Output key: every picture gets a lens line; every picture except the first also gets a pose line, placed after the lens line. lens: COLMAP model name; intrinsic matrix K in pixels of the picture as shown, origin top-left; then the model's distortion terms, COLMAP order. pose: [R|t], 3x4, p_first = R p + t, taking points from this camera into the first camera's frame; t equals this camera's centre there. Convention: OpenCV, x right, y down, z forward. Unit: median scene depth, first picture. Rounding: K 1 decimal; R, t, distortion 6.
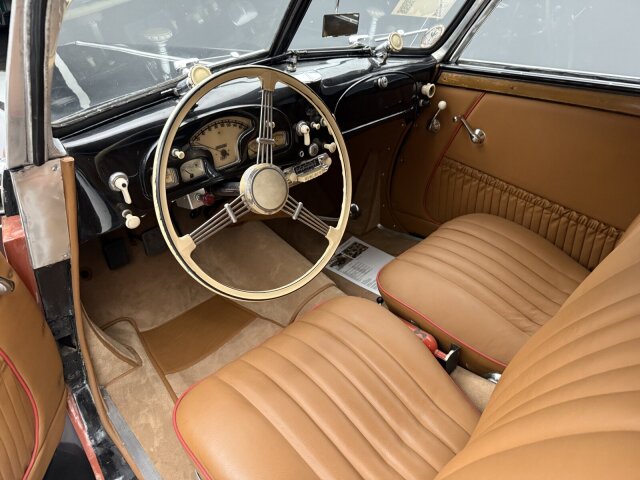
lens RADIAL K [[430.1, 0, 318.9], [0, 430.1, 235.5], [0, 0, 1]] dist [0.008526, -0.001954]
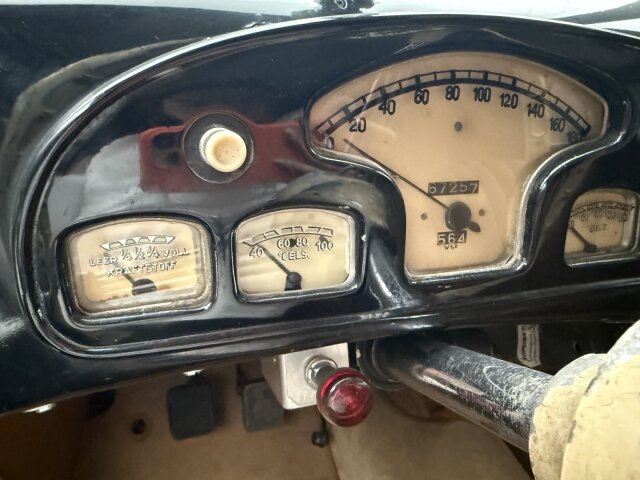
lens RADIAL K [[457.0, 0, 321.7], [0, 457.0, 242.8], [0, 0, 1]] dist [0.011088, -0.014453]
pose [[0.871457, 0.158110, -0.464289, -0.170269], [-0.278883, 0.938434, -0.203878, -0.109732], [0.403470, 0.307153, 0.861899, 0.770390]]
